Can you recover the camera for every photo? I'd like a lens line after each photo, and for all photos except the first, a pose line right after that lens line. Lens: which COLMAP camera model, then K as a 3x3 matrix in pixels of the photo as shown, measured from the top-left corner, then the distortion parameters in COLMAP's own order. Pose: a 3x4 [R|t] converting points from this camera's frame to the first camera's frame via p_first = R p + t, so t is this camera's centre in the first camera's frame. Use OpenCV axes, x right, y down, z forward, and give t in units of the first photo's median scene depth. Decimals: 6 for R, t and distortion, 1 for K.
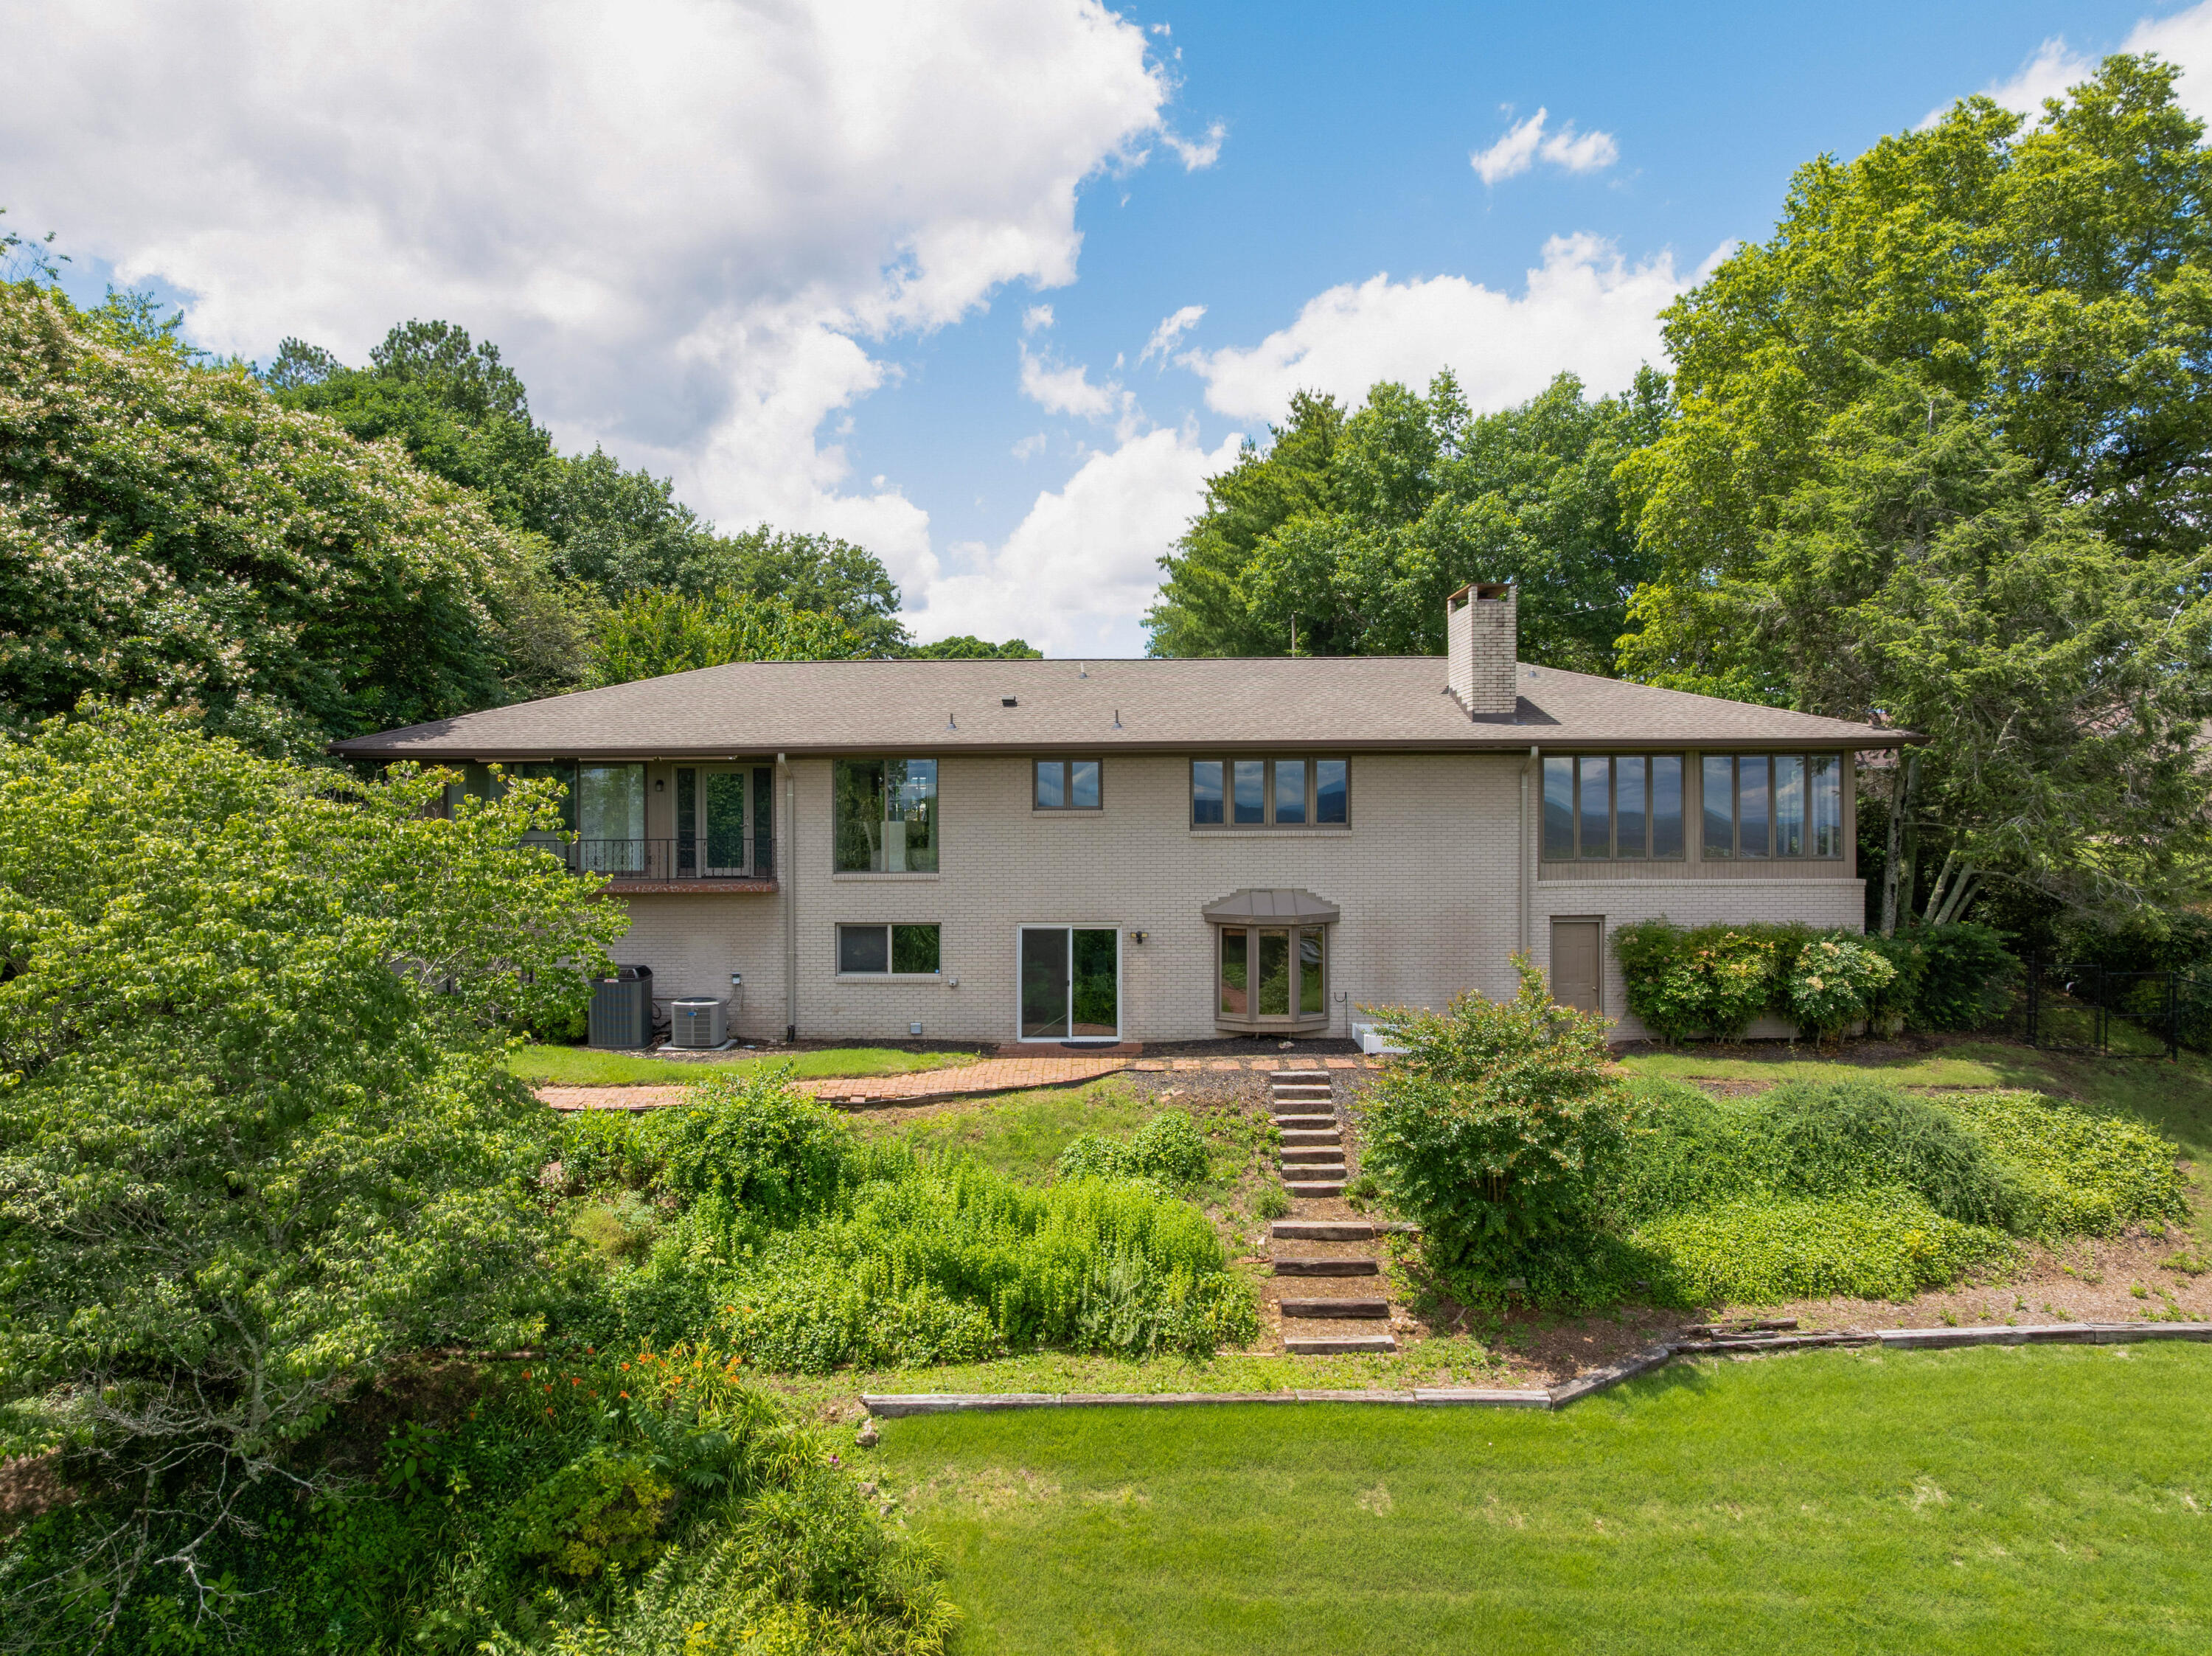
lens RADIAL K [[1573.9, 0, 1108.8], [0, 1573.9, 837.2], [0, 0, 1]] dist [-0.038987, -0.000177]
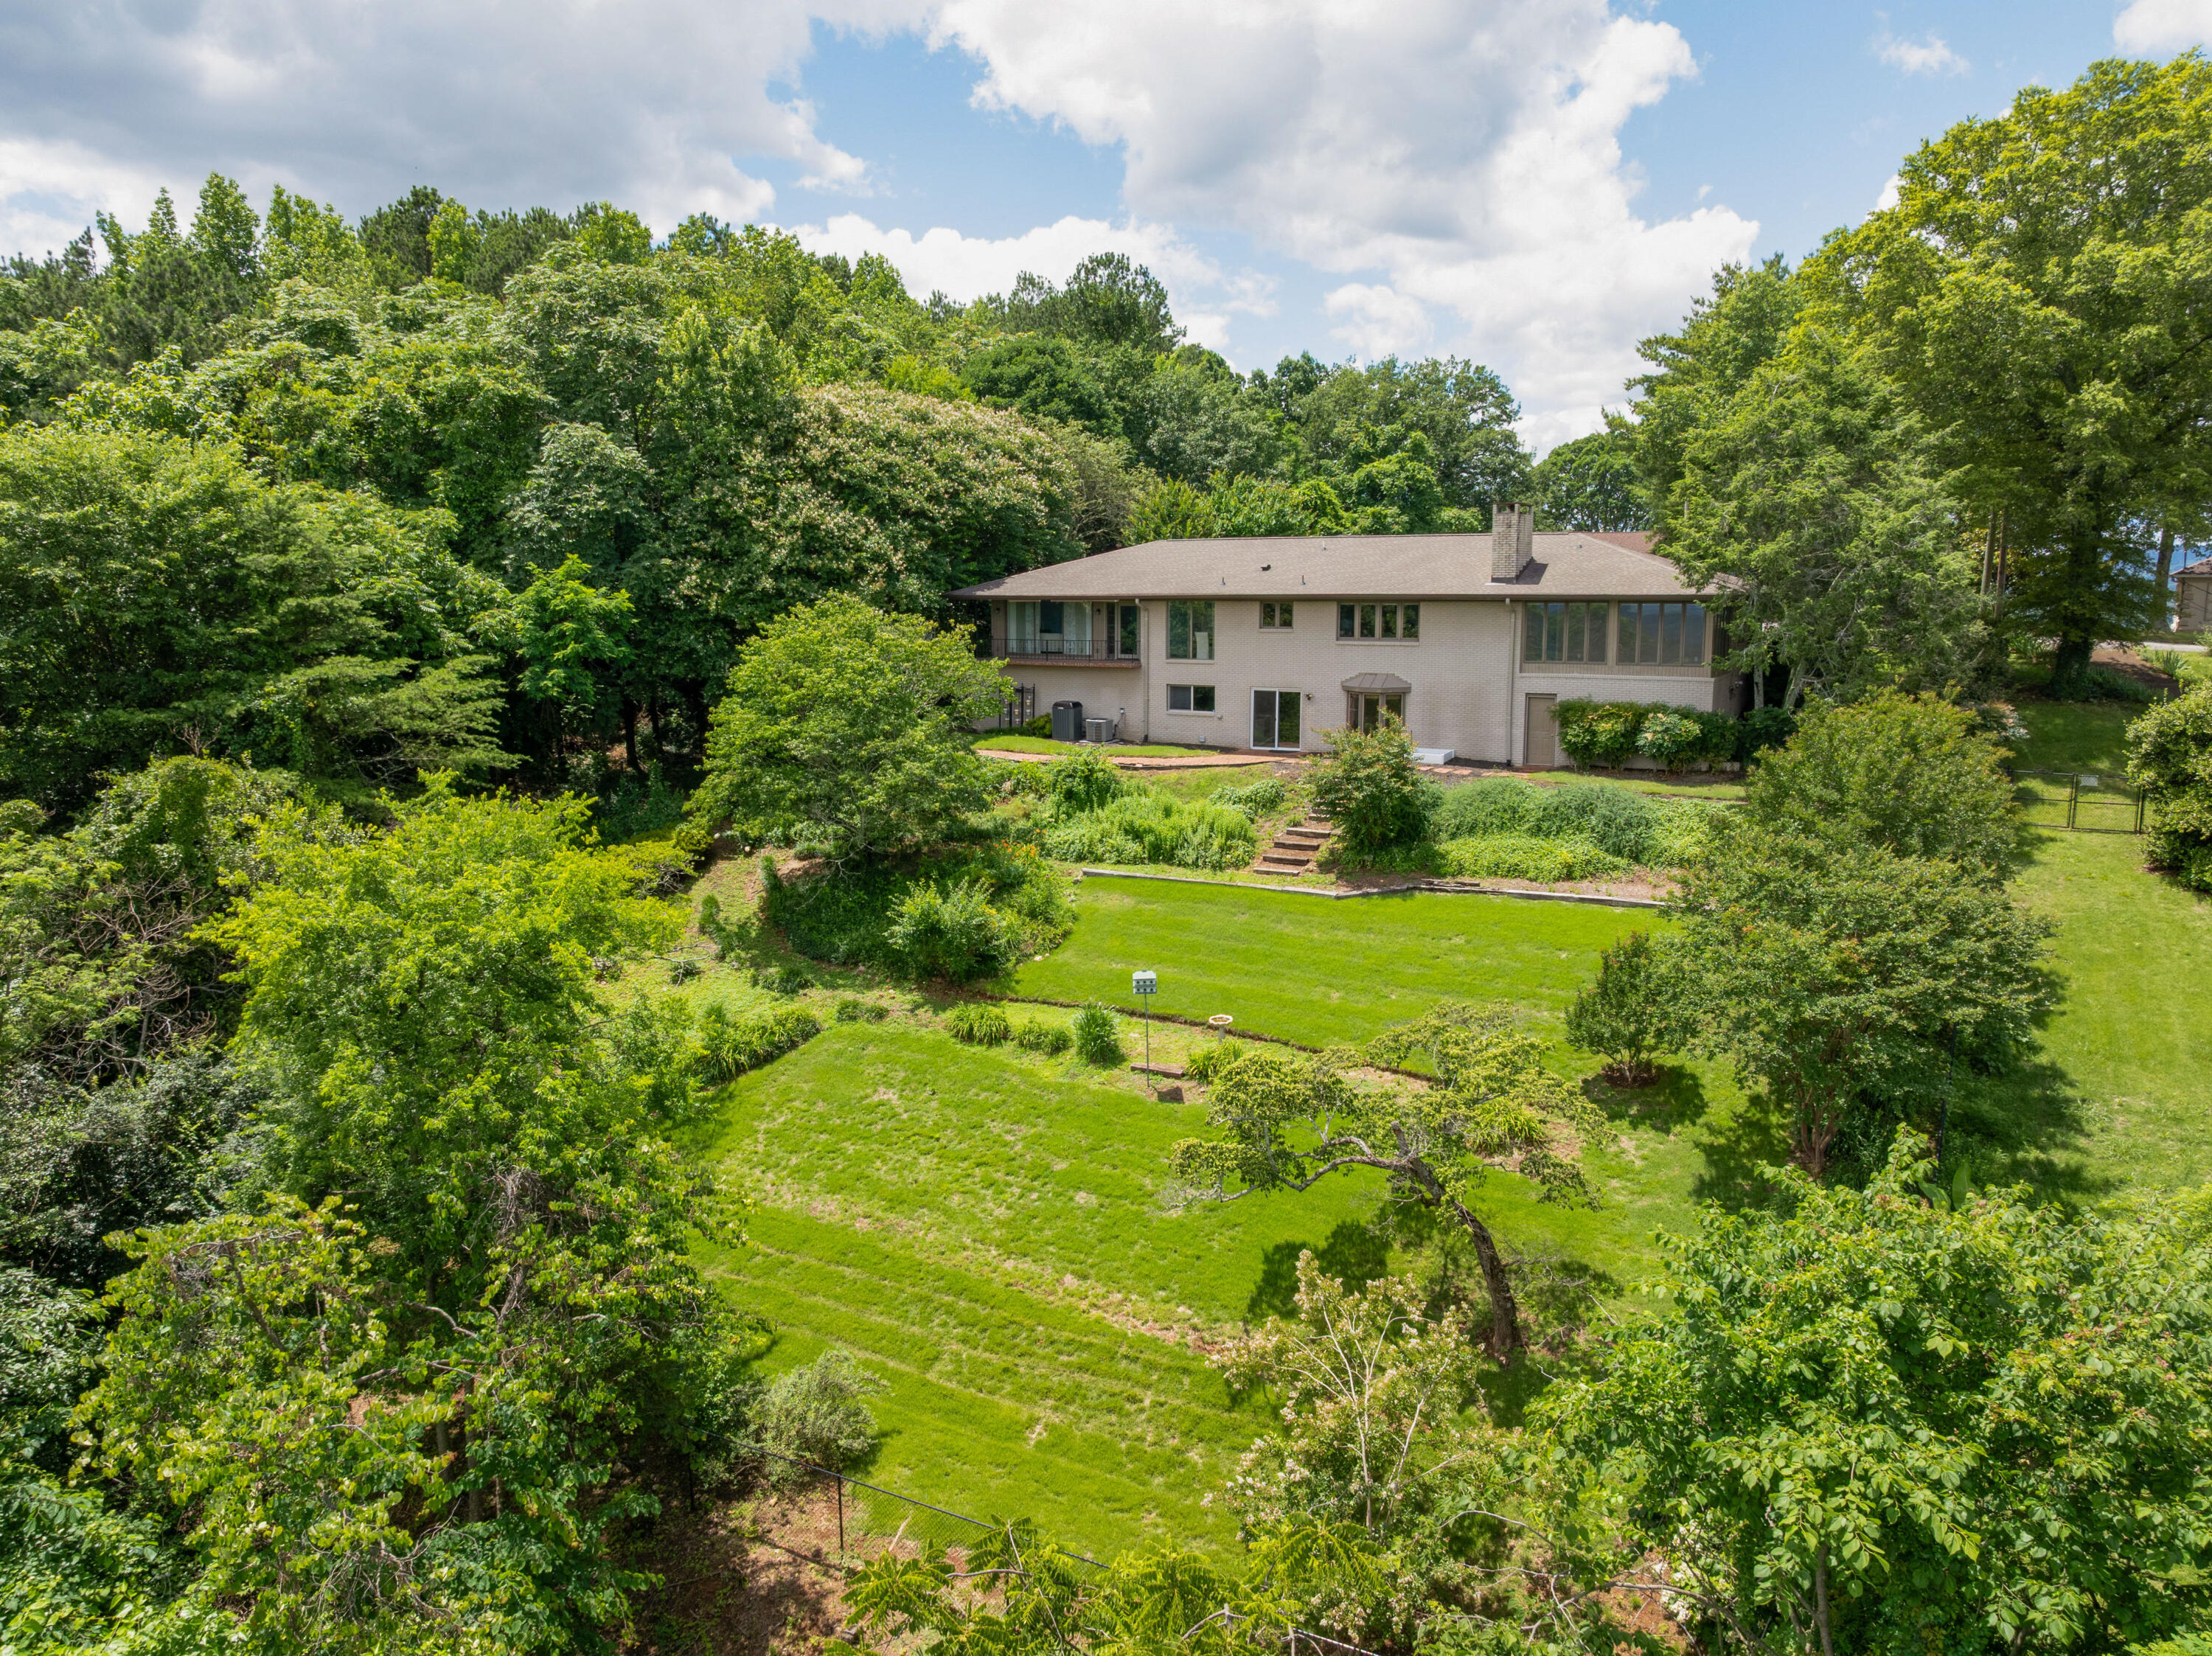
lens RADIAL K [[1576.4, 0, 1103.1], [0, 1576.4, 843.1], [0, 0, 1]] dist [-0.015109, -0.003897]
pose [[0.878681, 0.079400, -0.470761, 0.747344], [-0.007470, 0.988239, 0.152736, -0.053277], [0.477352, -0.130690, 0.868939, -0.839767]]
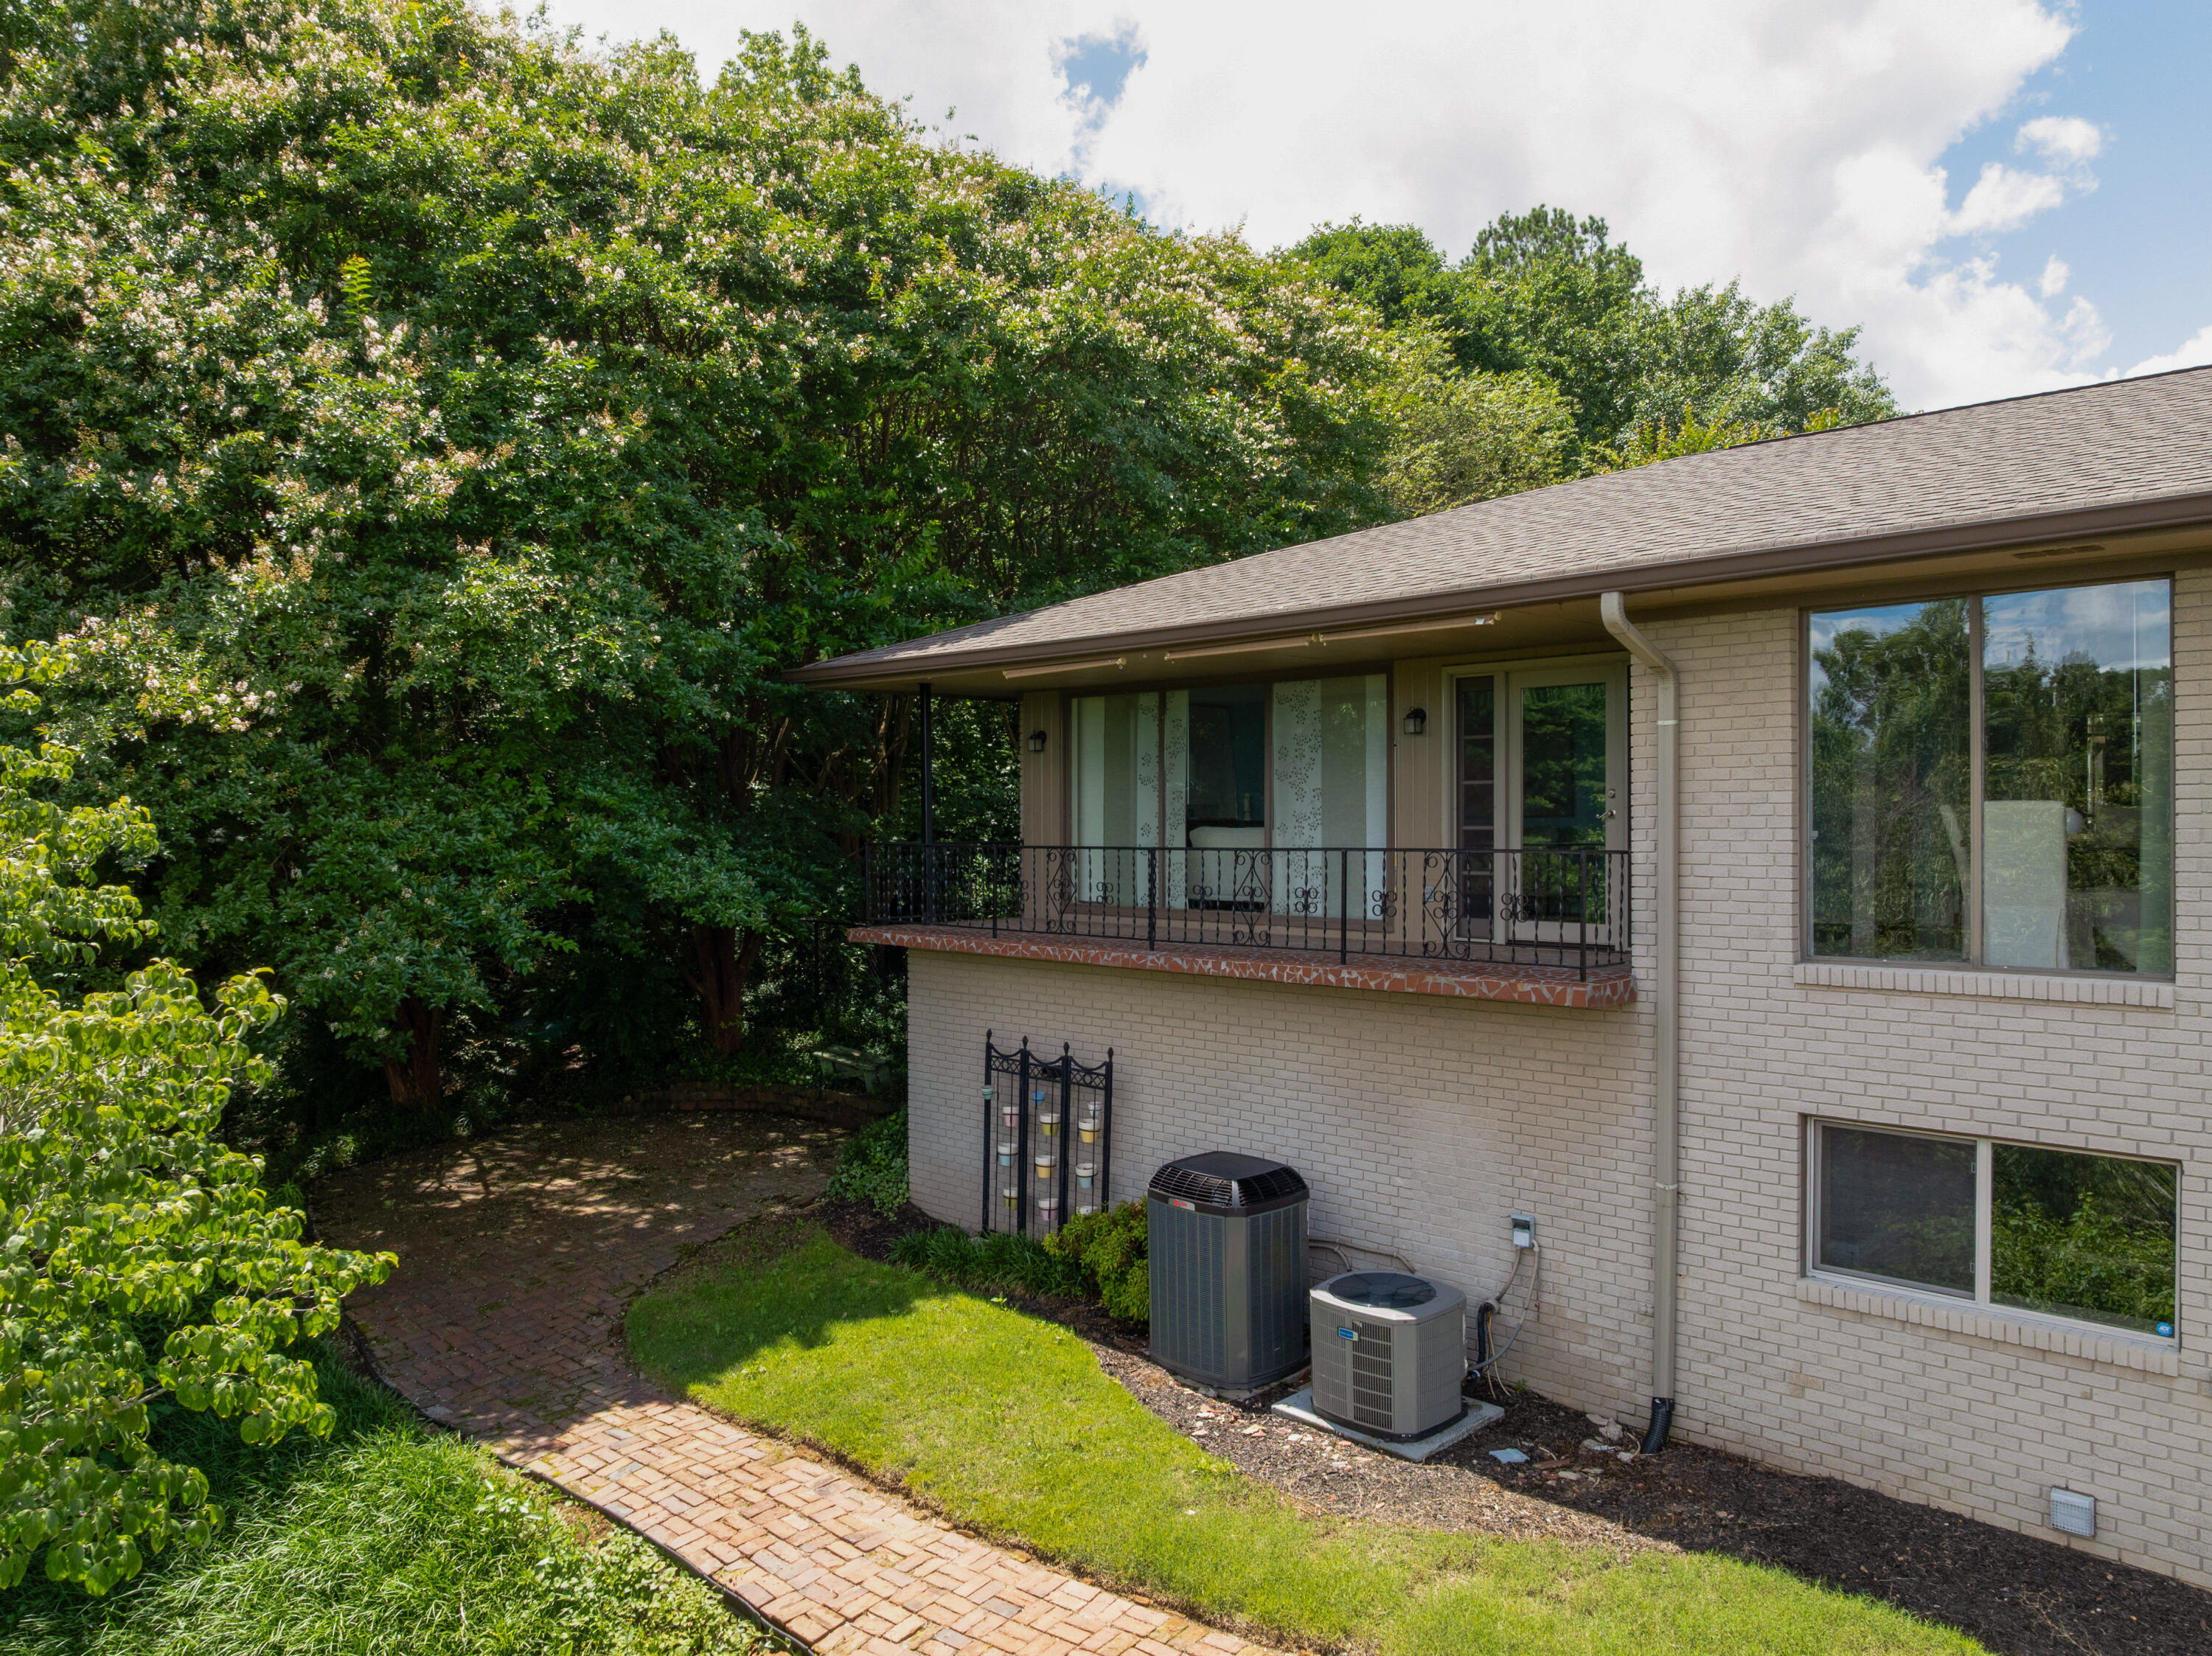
lens RADIAL K [[1576.4, 0, 1103.1], [0, 1576.4, 843.1], [0, 0, 1]] dist [-0.015109, -0.003897]
pose [[0.715891, 0.009560, -0.698147, -0.054934], [-0.011982, 0.999927, 0.001406, 0.000035], [0.698110, 0.007359, 0.715953, 0.703661]]
